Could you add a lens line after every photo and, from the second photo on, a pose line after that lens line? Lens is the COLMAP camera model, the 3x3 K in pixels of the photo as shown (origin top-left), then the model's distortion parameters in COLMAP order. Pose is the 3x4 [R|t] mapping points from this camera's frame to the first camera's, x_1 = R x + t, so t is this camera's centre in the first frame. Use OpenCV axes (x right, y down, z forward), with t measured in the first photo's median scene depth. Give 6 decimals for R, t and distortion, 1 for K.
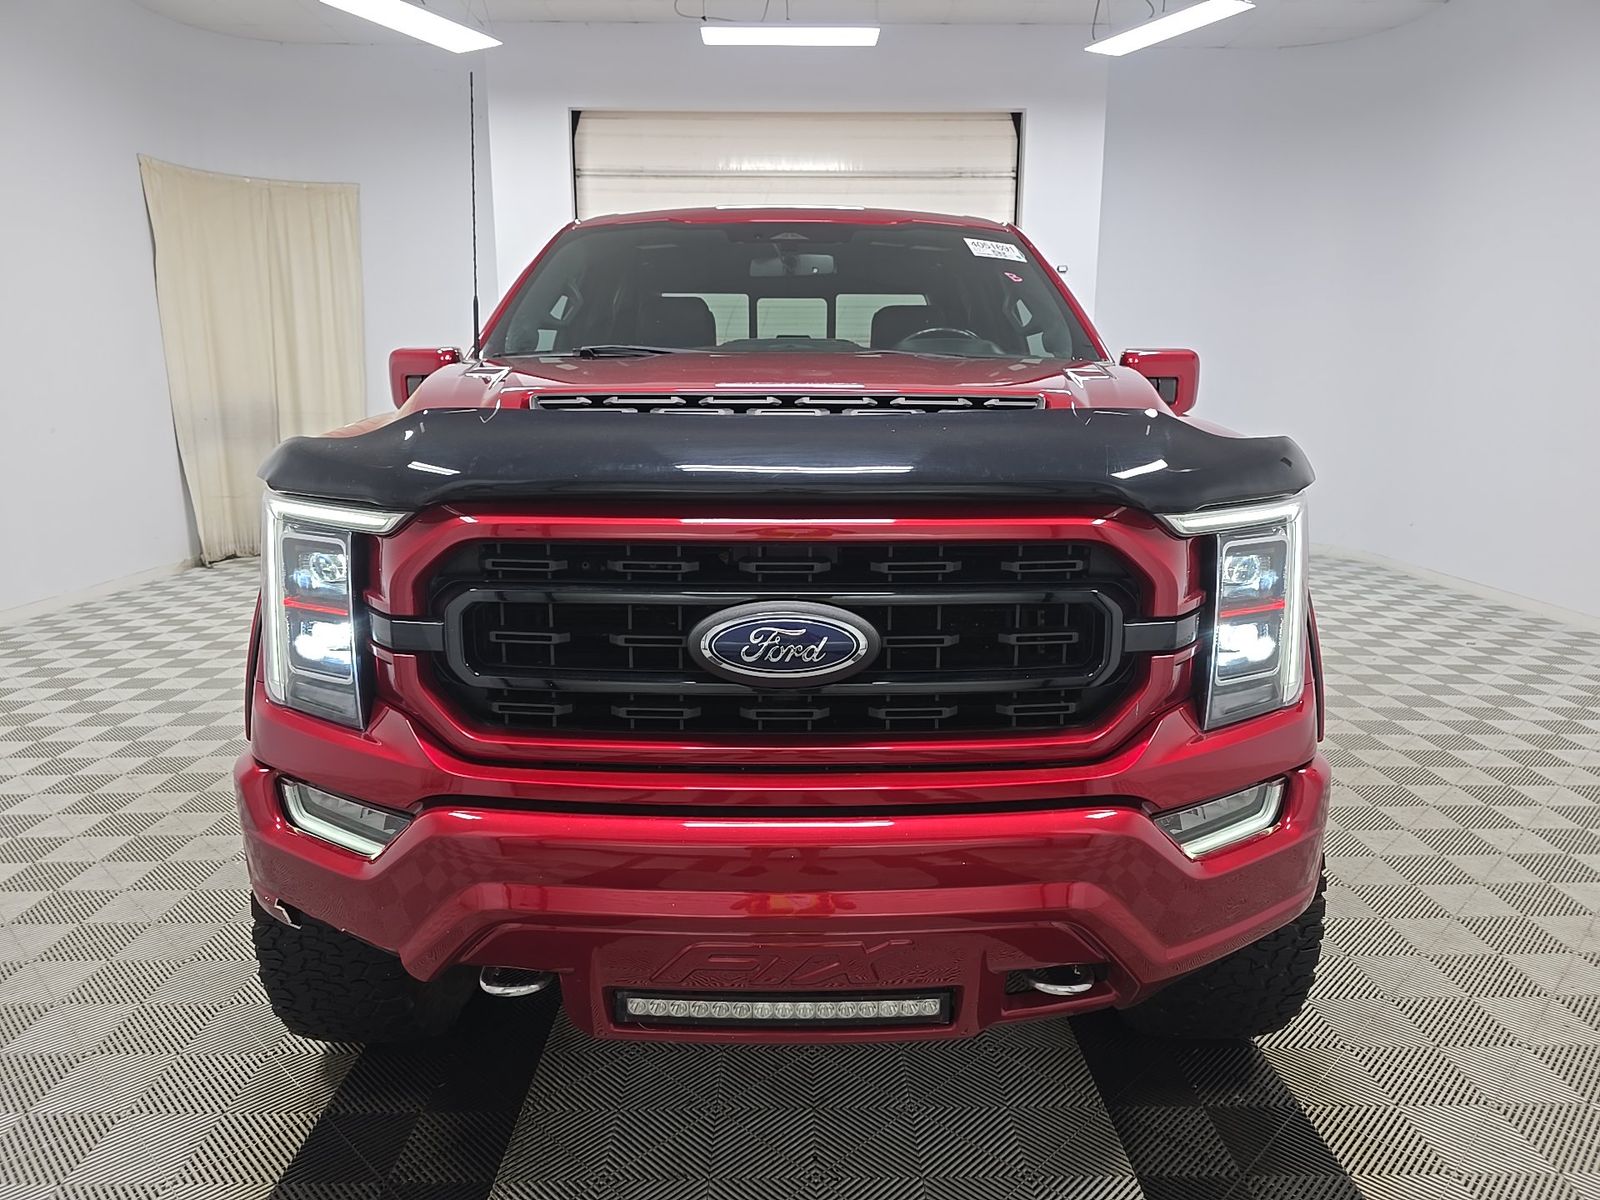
lens RADIAL K [[1085.4, 0, 803.8], [0, 1085.4, 606.2], [0, 0, 1]] dist [0.041067, -0.031335]
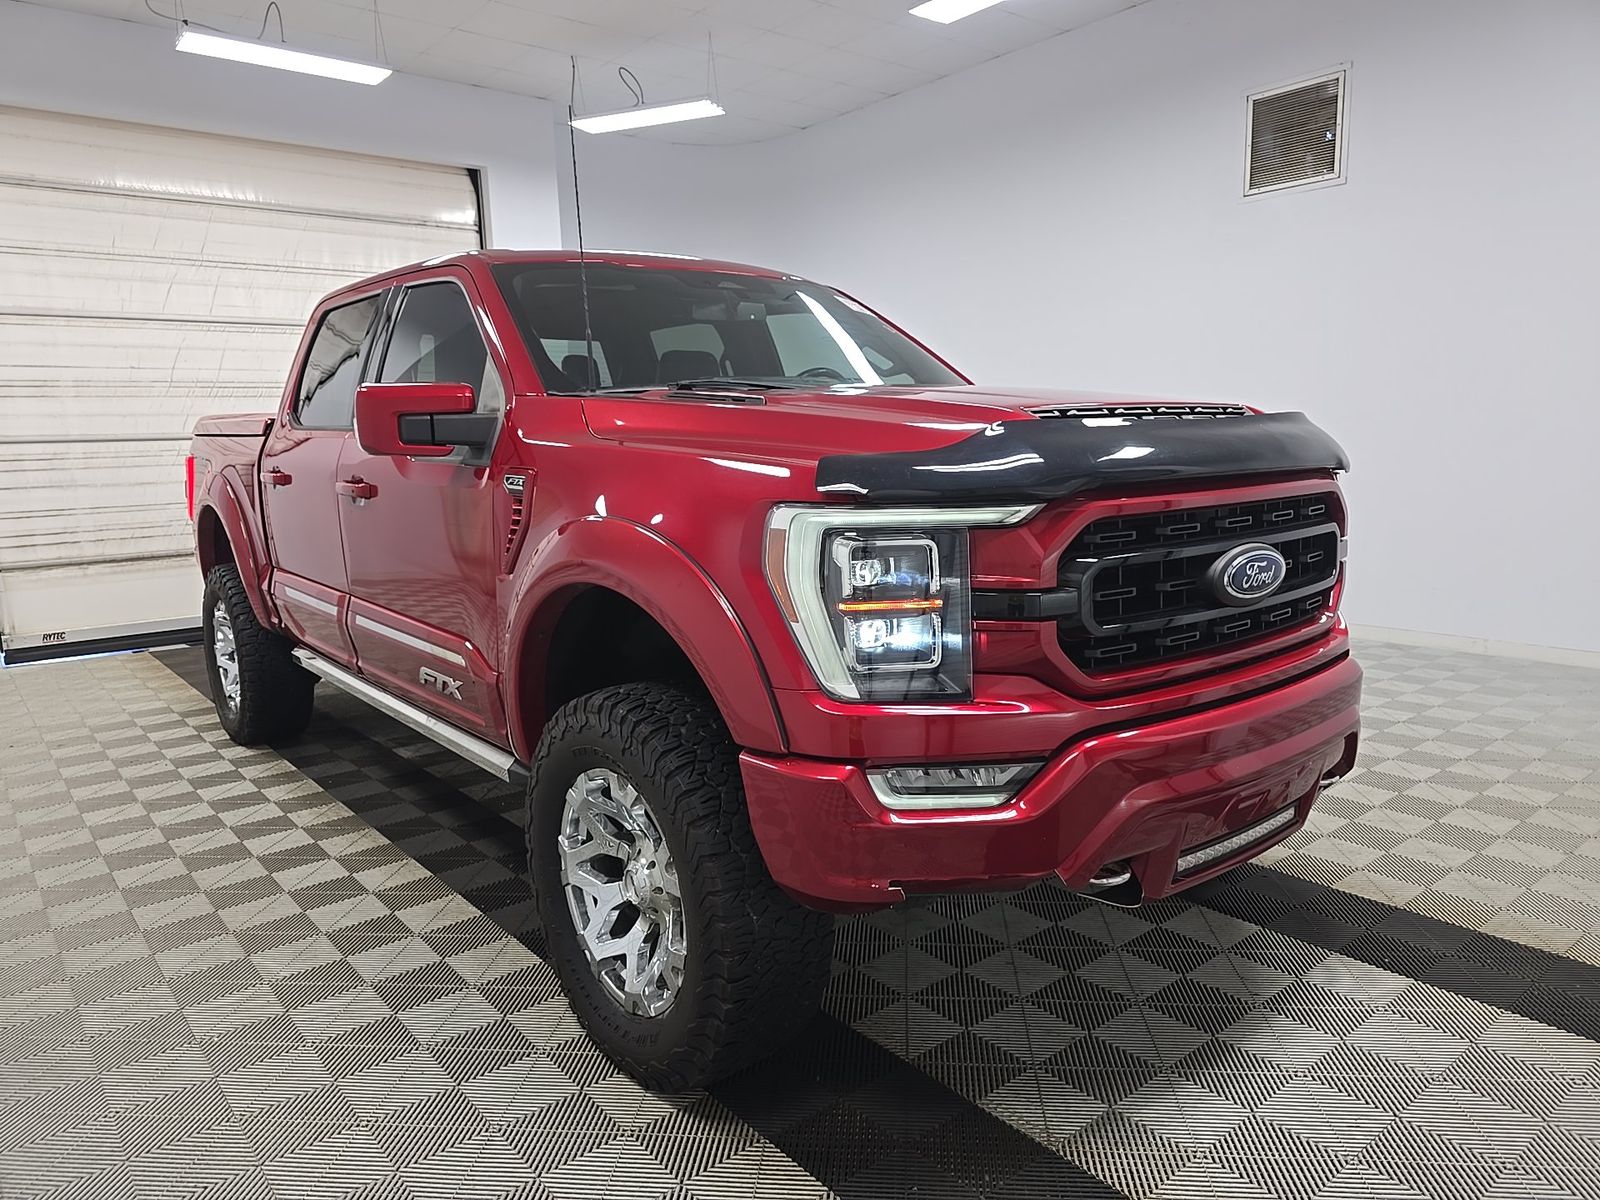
lens RADIAL K [[1085.4, 0, 803.8], [0, 1085.4, 606.2], [0, 0, 1]] dist [0.041067, -0.031335]
pose [[0.781296, -0.121815, 0.612159, -0.966387], [0.151561, 0.988442, 0.003256, -0.012250], [-0.605480, 0.090236, 0.790728, 0.158488]]
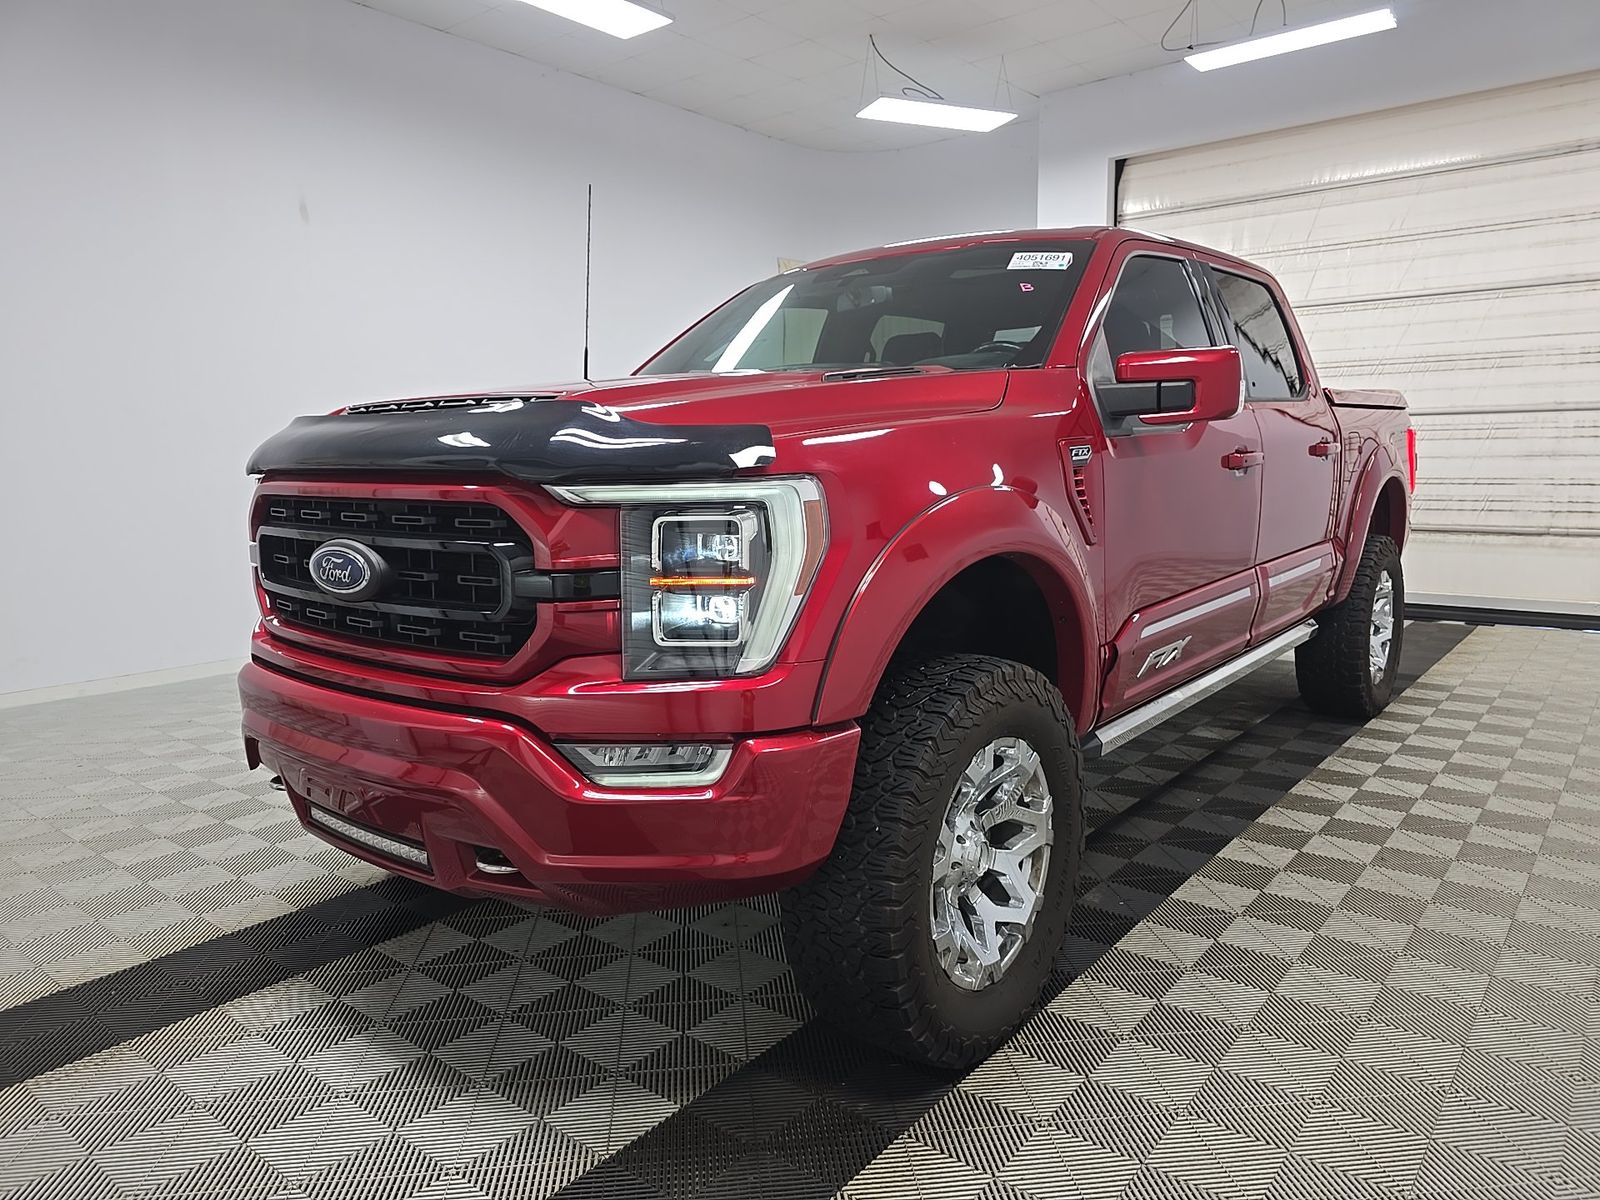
lens RADIAL K [[1085.4, 0, 803.8], [0, 1085.4, 606.2], [0, 0, 1]] dist [0.041067, -0.031335]
pose [[0.770600, 0.077817, -0.632551, 0.977228], [-0.107066, 0.994219, -0.008122, 0.020691], [0.628262, 0.073983, 0.774476, 0.185537]]
